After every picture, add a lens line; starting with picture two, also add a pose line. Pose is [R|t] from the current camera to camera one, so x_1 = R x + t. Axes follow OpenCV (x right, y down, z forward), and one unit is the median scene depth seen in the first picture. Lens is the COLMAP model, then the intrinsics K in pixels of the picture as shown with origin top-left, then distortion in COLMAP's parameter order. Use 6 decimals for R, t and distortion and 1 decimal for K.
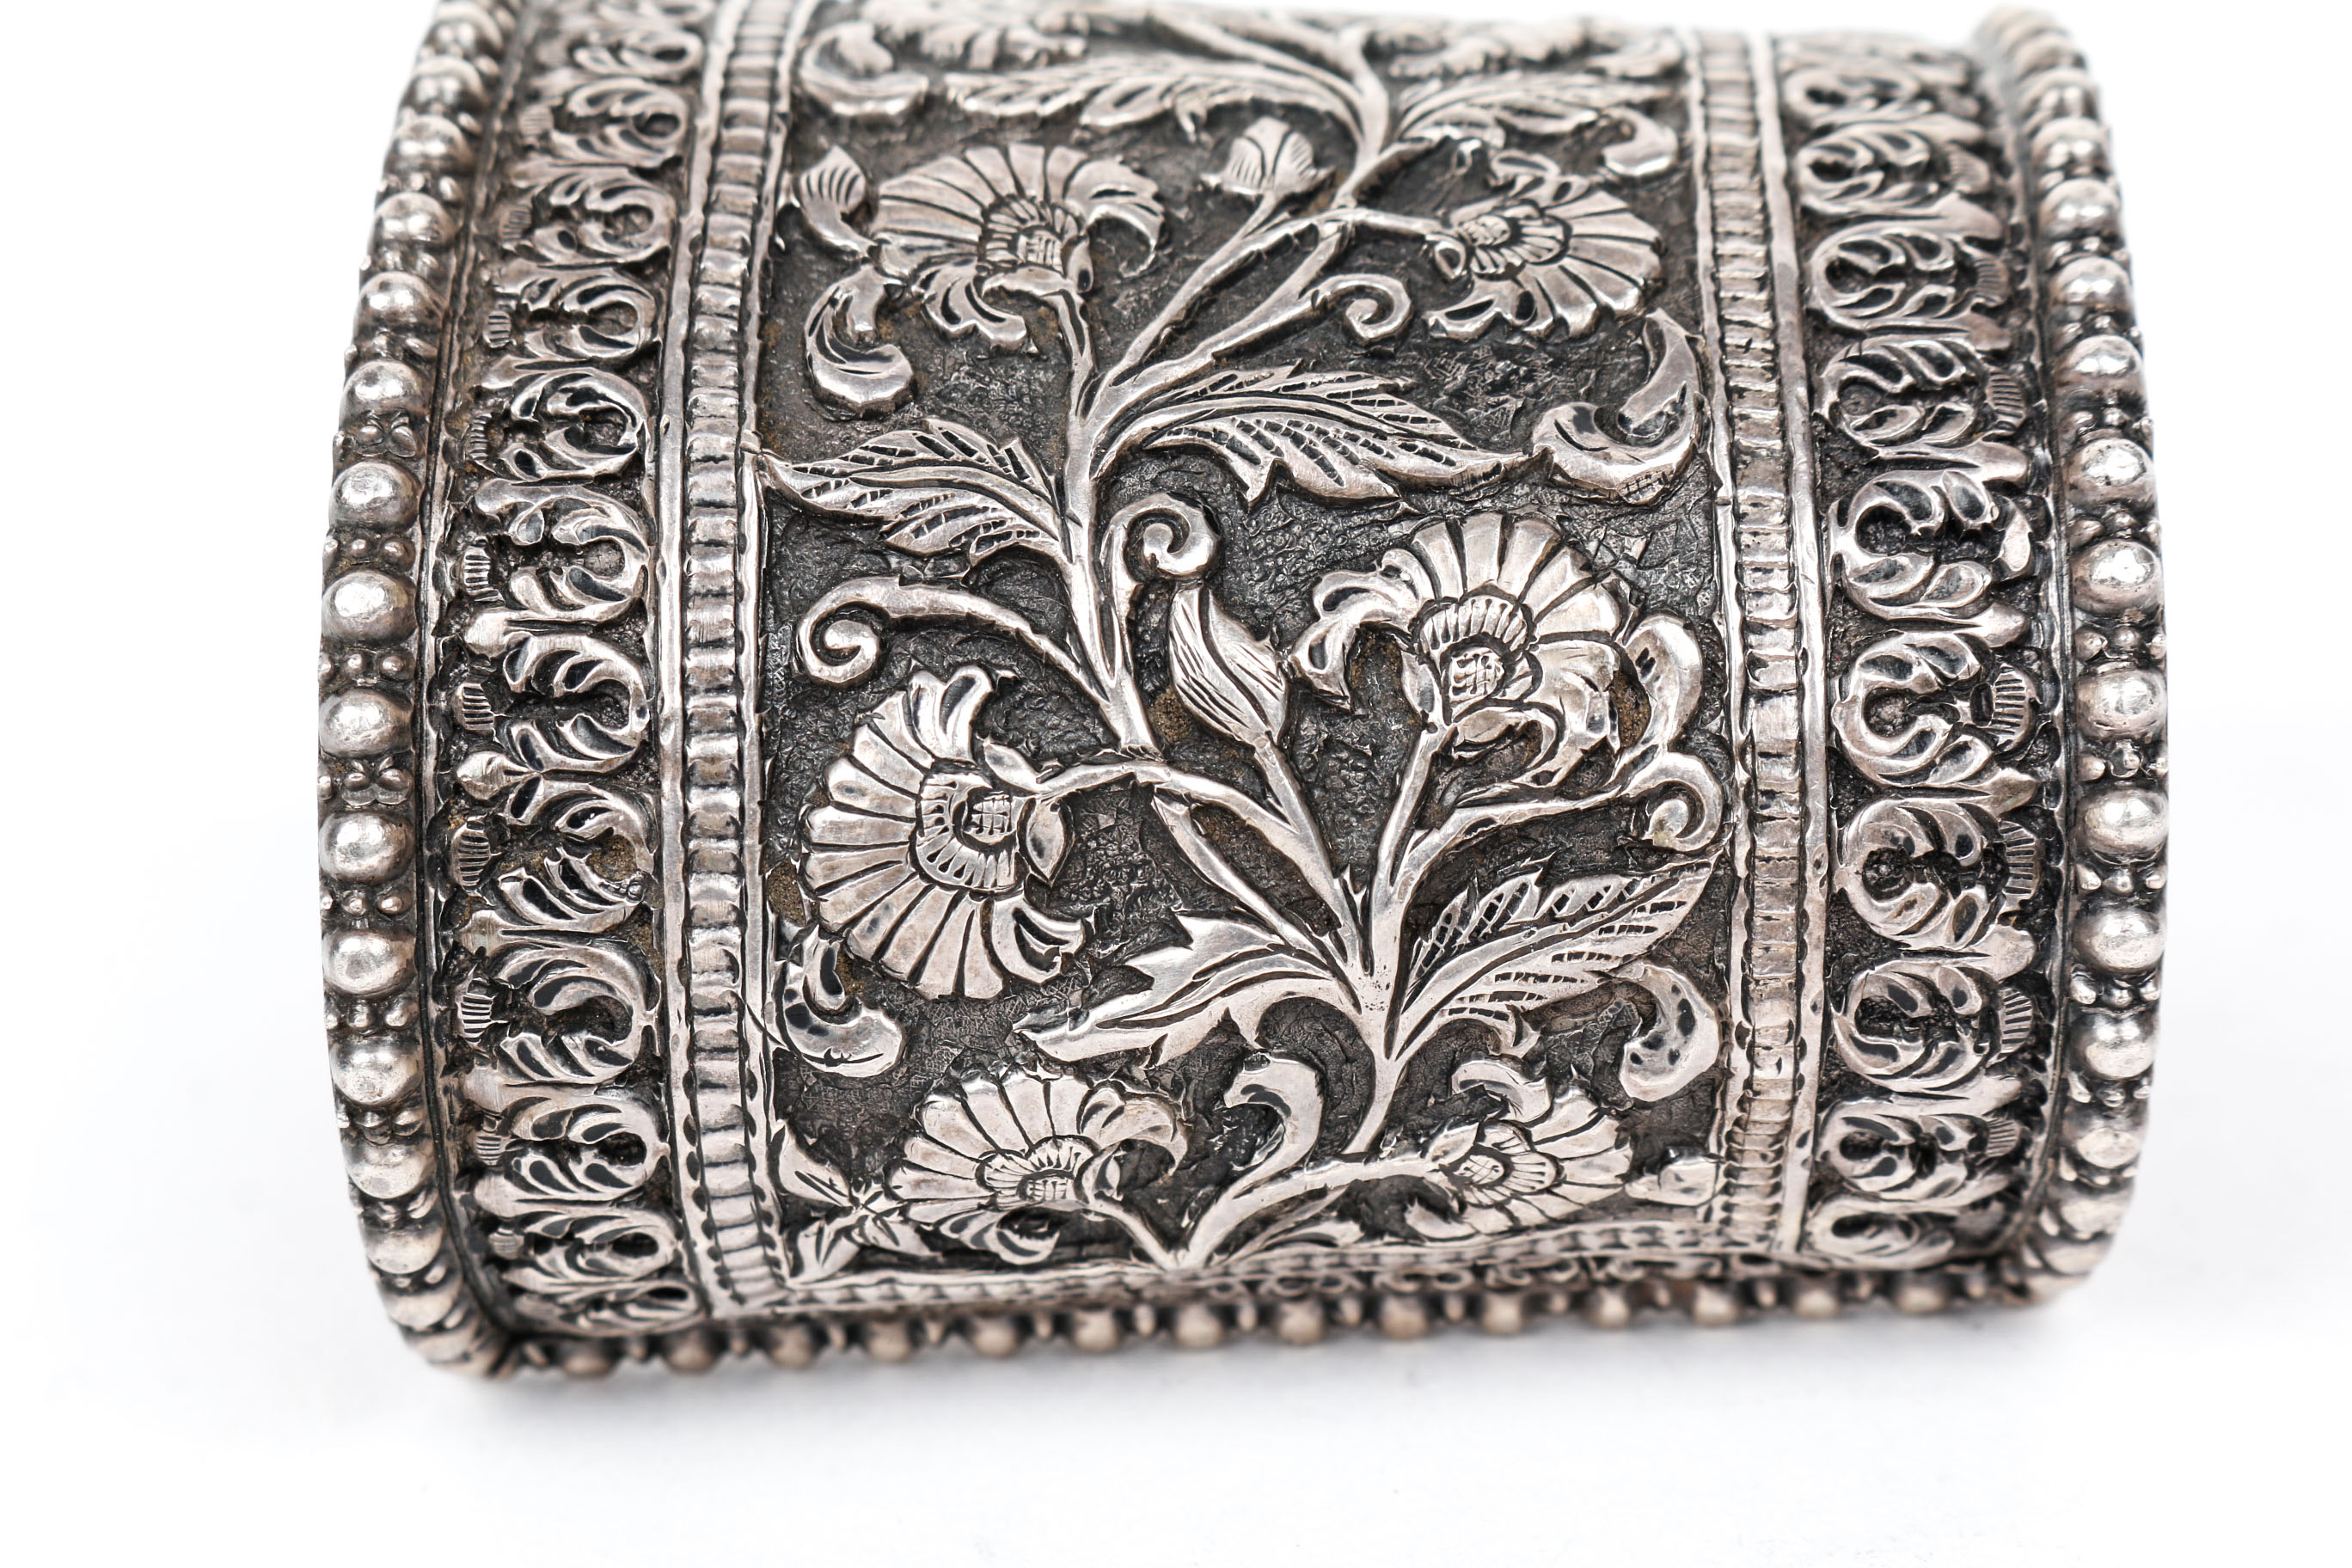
lens RADIAL K [[5376.4, 0, 1176.0], [0, 5376.4, 784.0], [0, 0, 1]] dist [-0.010810, -0.005959]
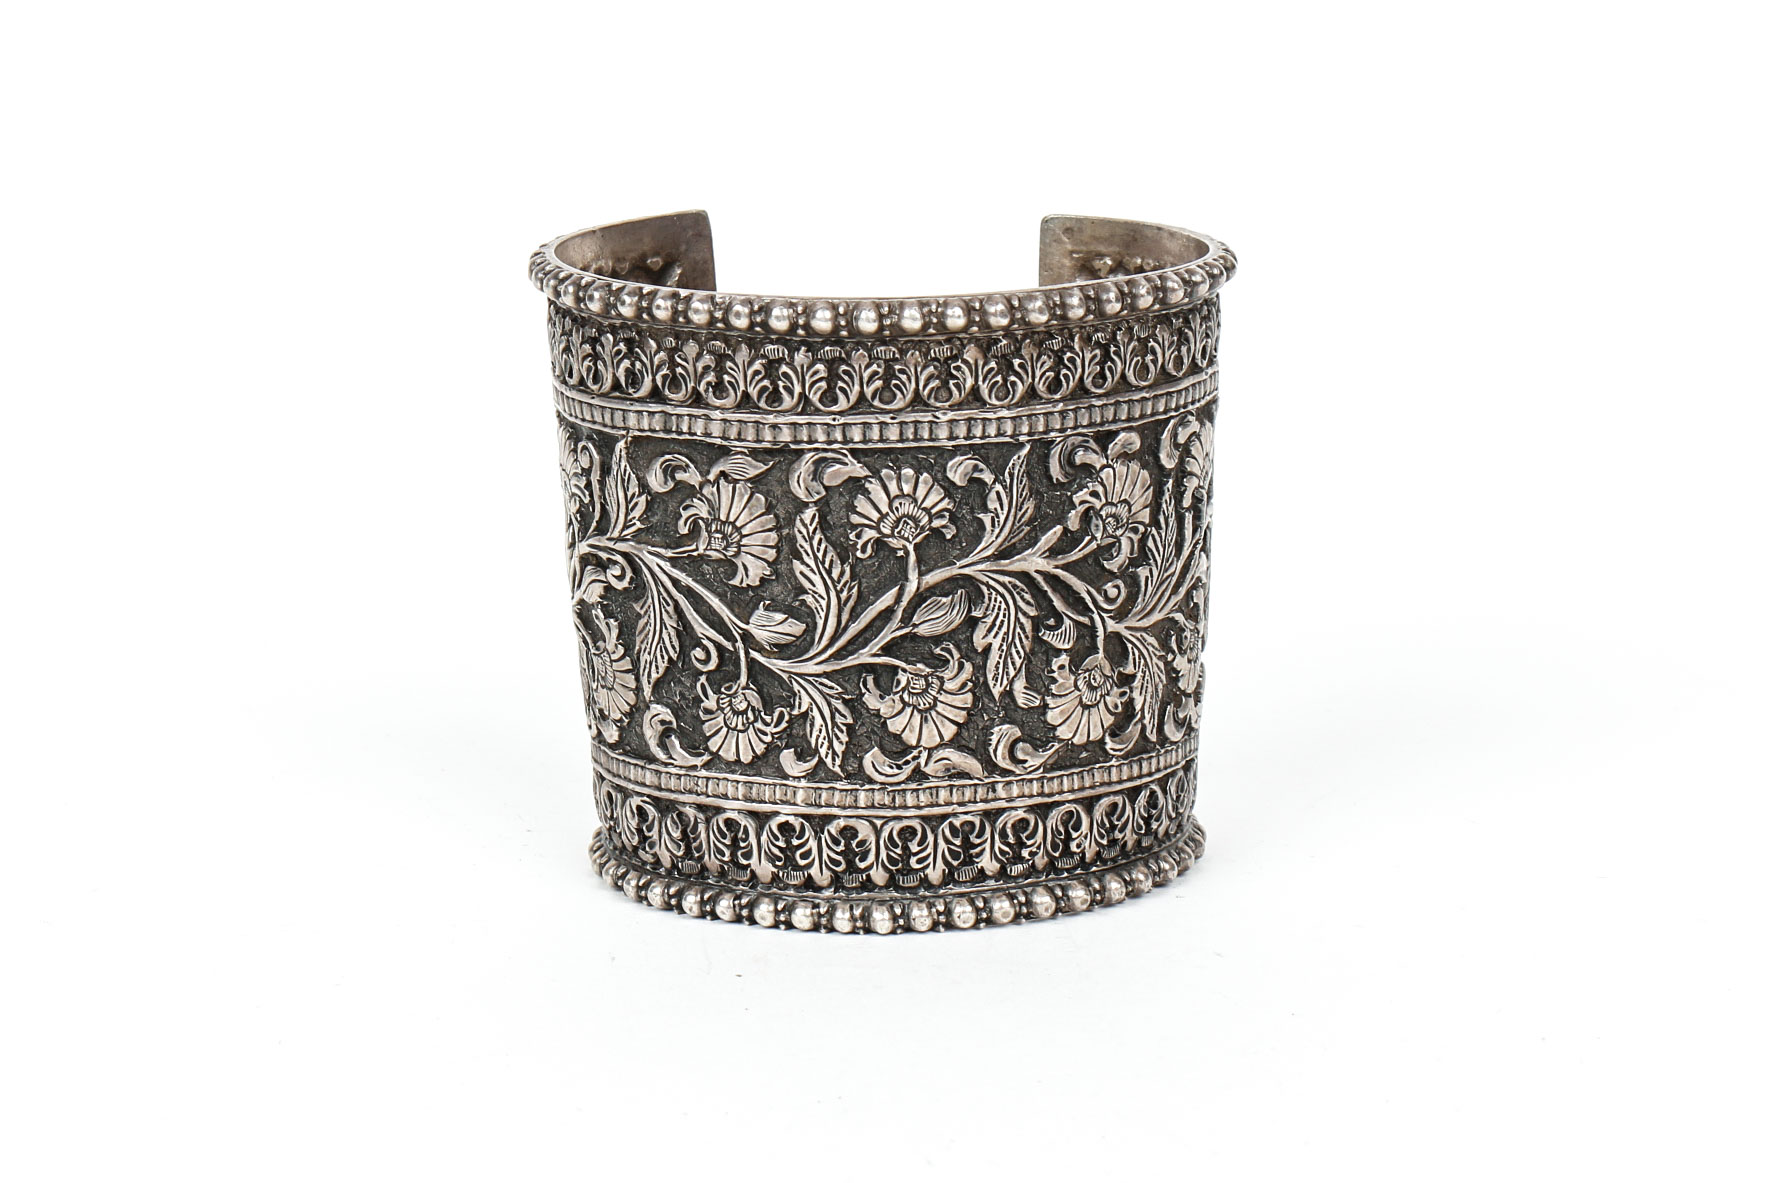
lens RADIAL K [[3787.9, 0, 887.0], [0, 3787.9, 591.5], [0, 0, 1]] dist [-0.000211, 0.003589]
pose [[0.063295, 0.957823, 0.280303, -0.534354], [-0.392770, -0.234292, 0.889291, -1.848601], [0.917456, -0.166382, 0.361375, 0.408537]]
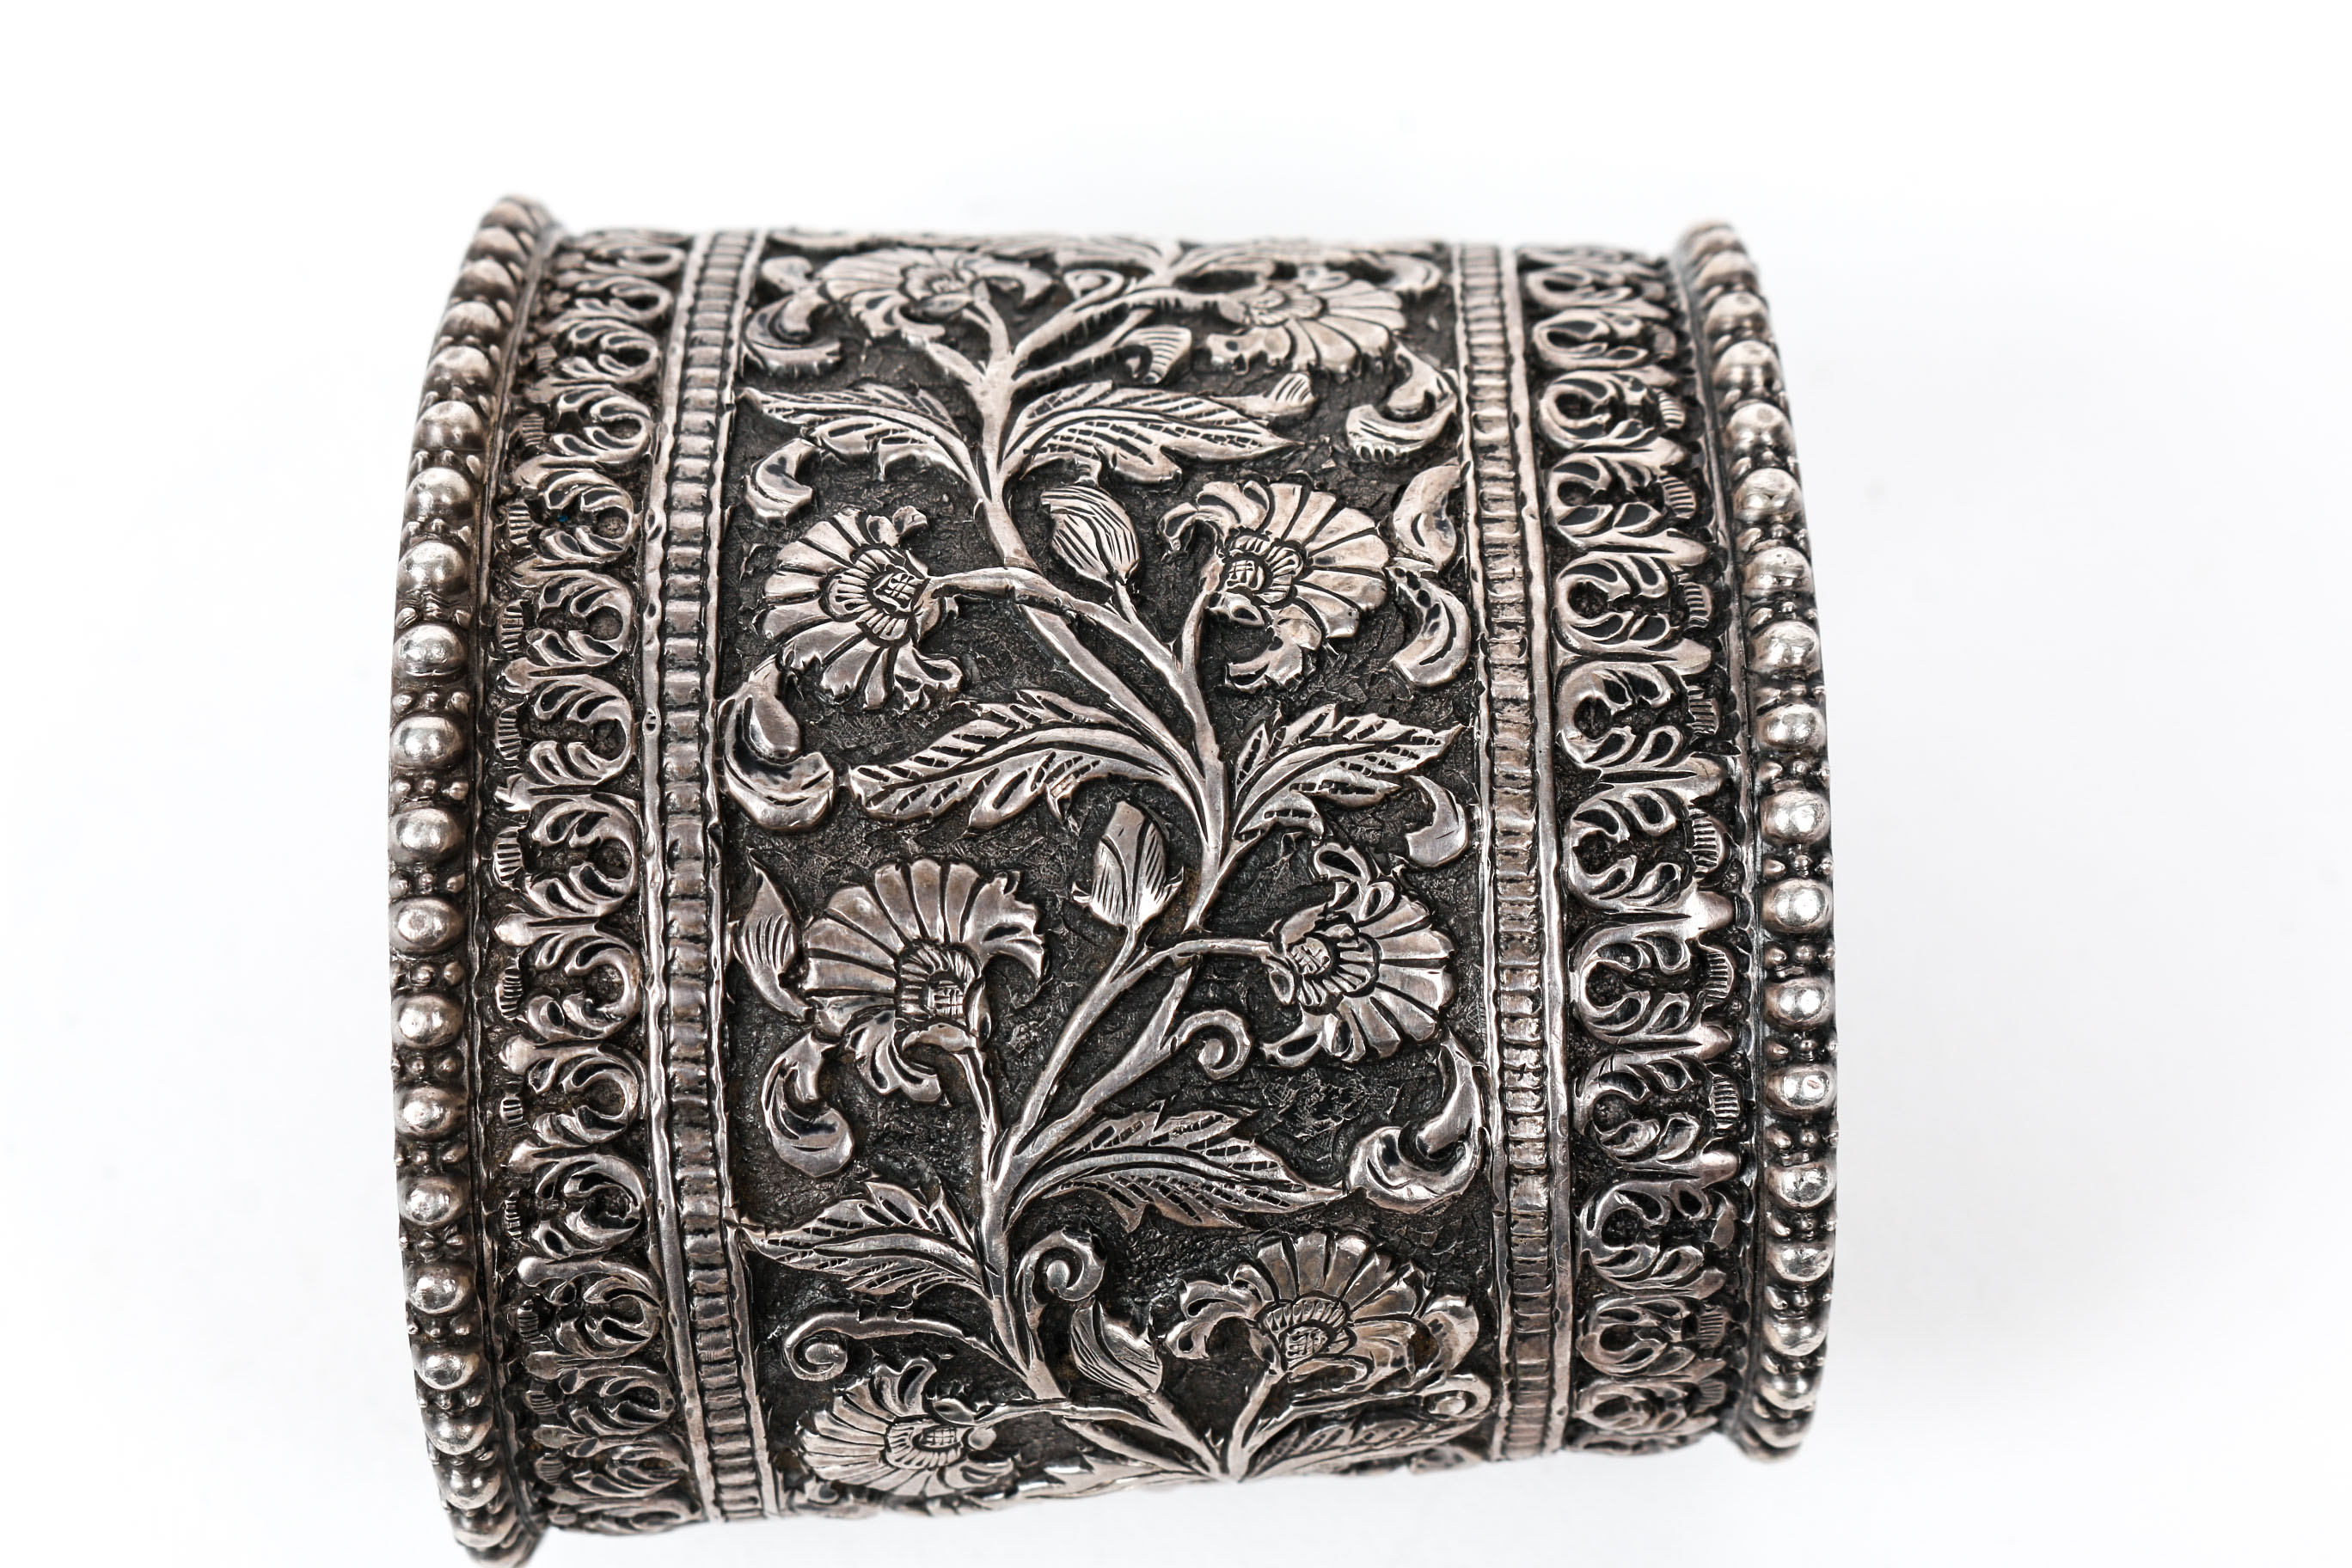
lens RADIAL K [[4400.3, 0, 1176.0], [0, 4400.3, 784.0], [0, 0, 1]] dist [-0.010674, -0.012660]
pose [[0.997814, -0.056069, 0.034990, -0.005452], [0.016318, 0.722032, 0.691667, -0.845140], [-0.064045, -0.689584, 0.721368, 0.320779]]
